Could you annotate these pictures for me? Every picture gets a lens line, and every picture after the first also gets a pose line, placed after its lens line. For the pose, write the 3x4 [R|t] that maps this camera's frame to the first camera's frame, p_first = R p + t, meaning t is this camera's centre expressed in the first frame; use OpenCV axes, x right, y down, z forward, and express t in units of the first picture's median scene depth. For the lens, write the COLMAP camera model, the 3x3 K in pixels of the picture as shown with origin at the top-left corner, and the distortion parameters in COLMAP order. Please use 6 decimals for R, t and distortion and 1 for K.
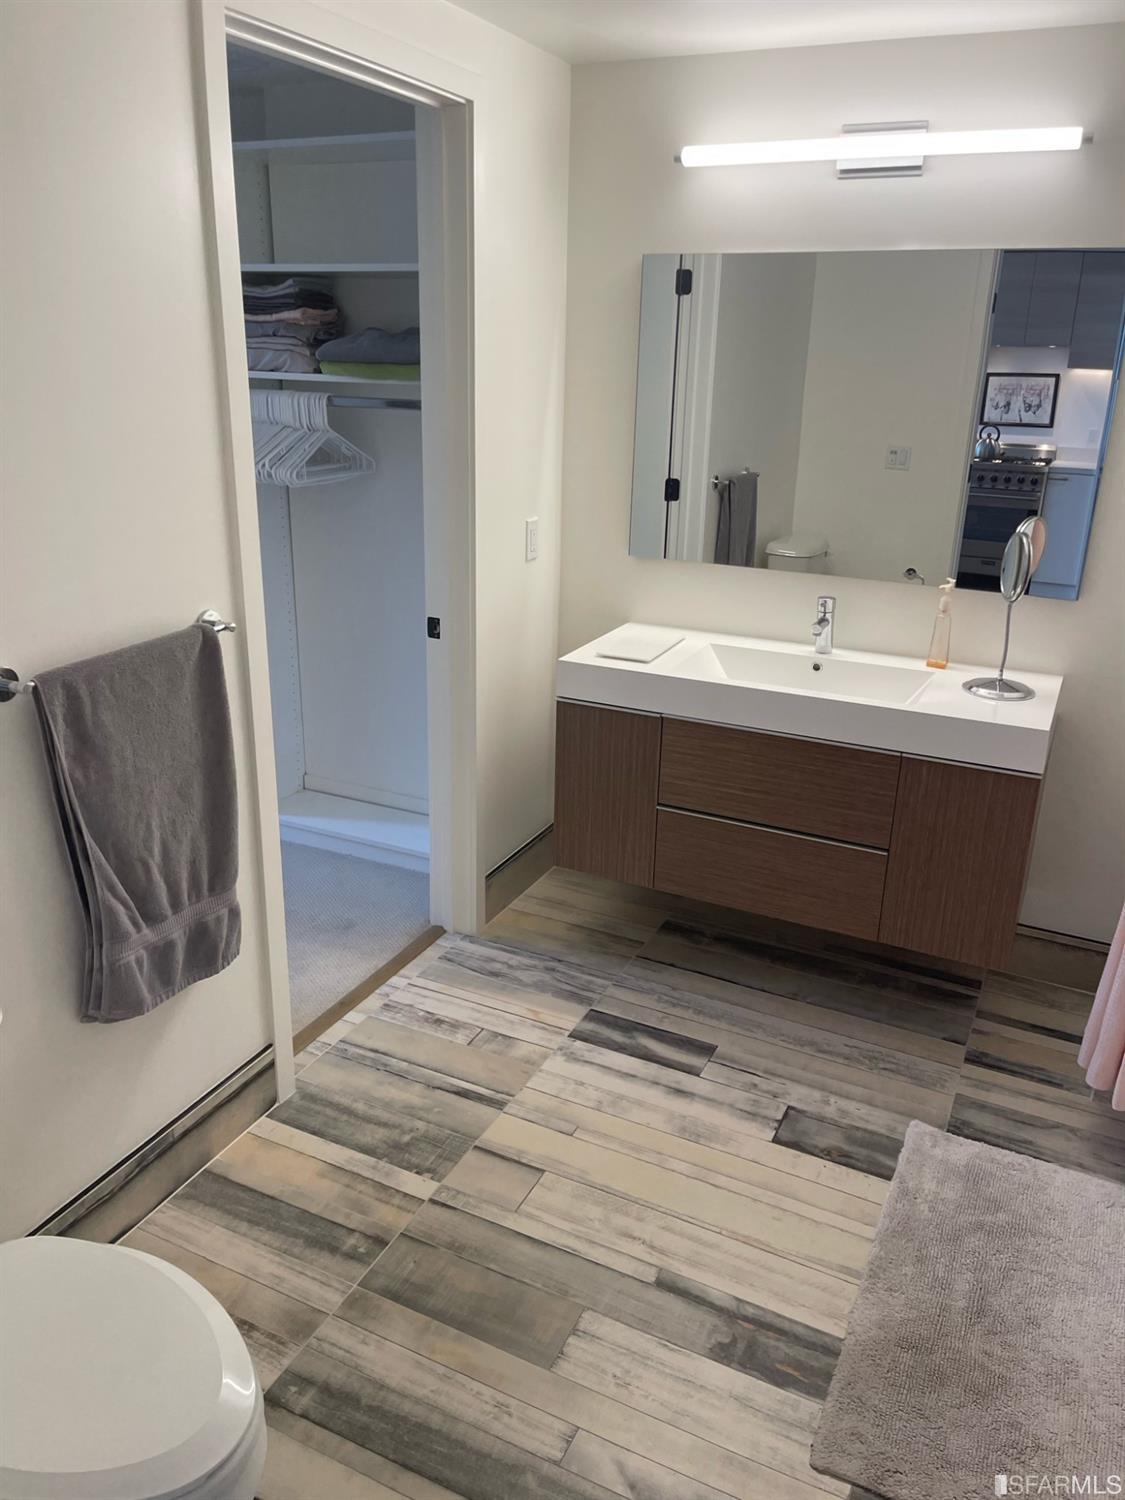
lens RADIAL K [[1135.2, 0, 560.6], [0, 1135.2, 755.0], [0, 0, 1]] dist [0.095291, -0.120121]
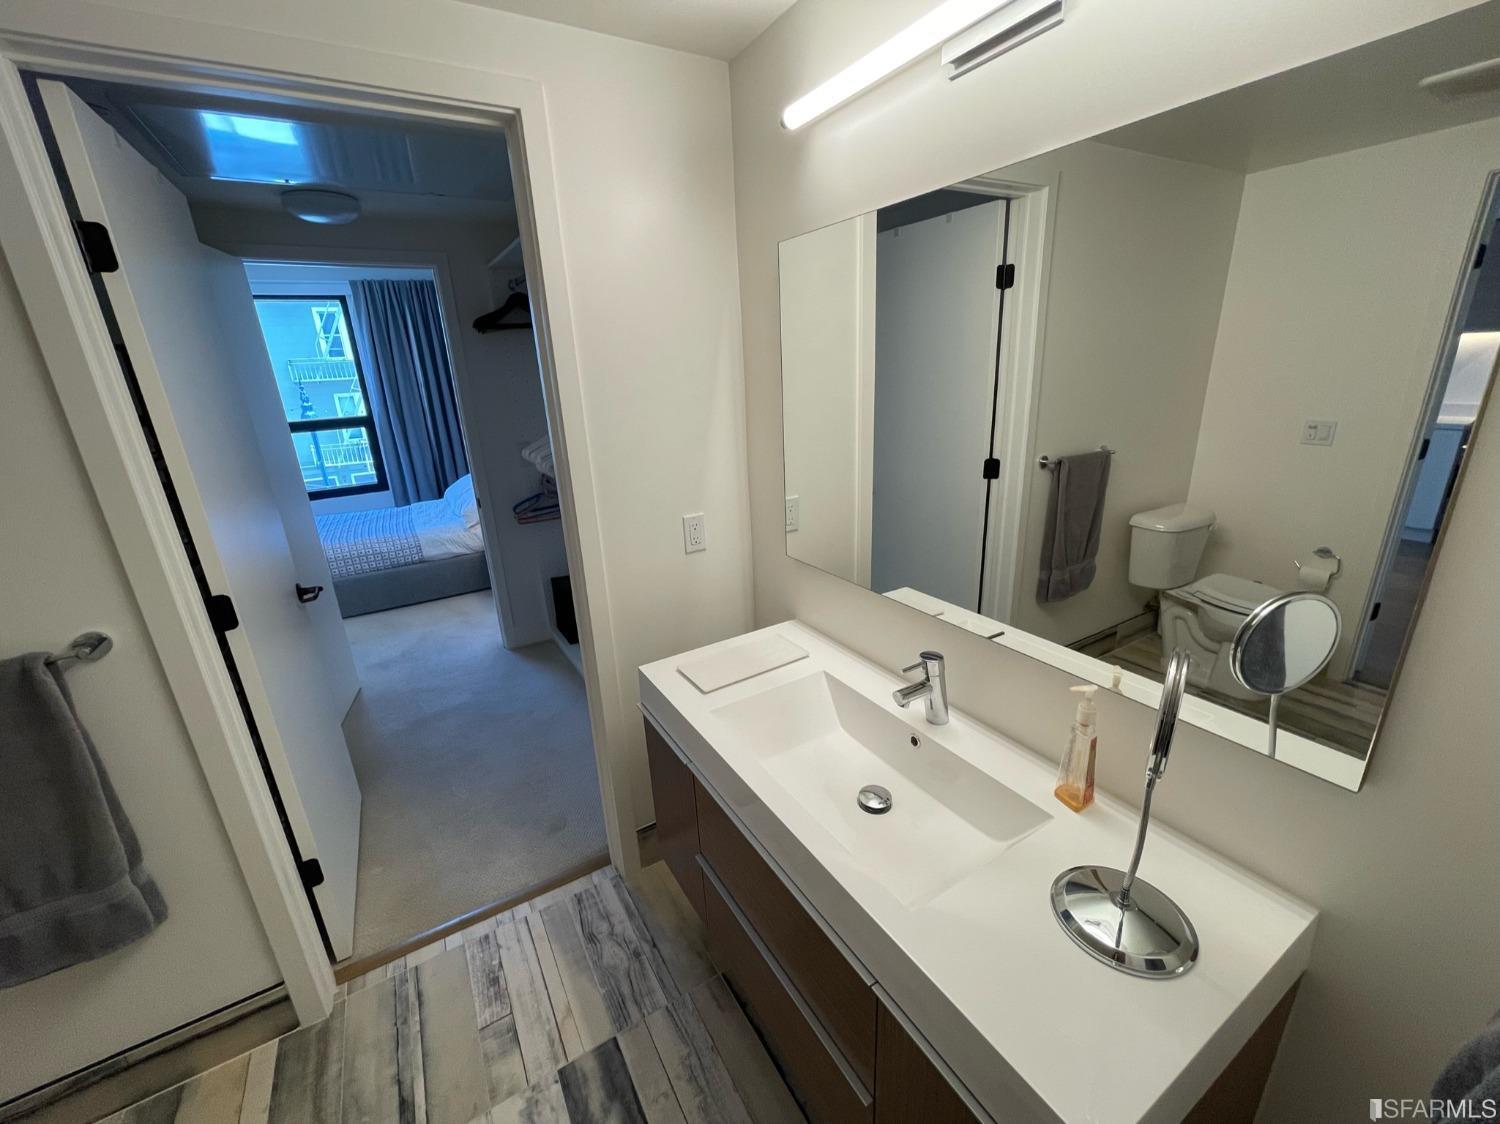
lens RADIAL K [[606.2, 0, 743.3], [0, 606.2, 562.7], [0, 0, 1]] dist [-0.002095, 0.000513]
pose [[0.830901, 0.113391, -0.544744, 0.342509], [-0.121975, 0.992321, 0.020508, -0.193183], [0.542886, 0.049405, 0.838352, 0.601827]]
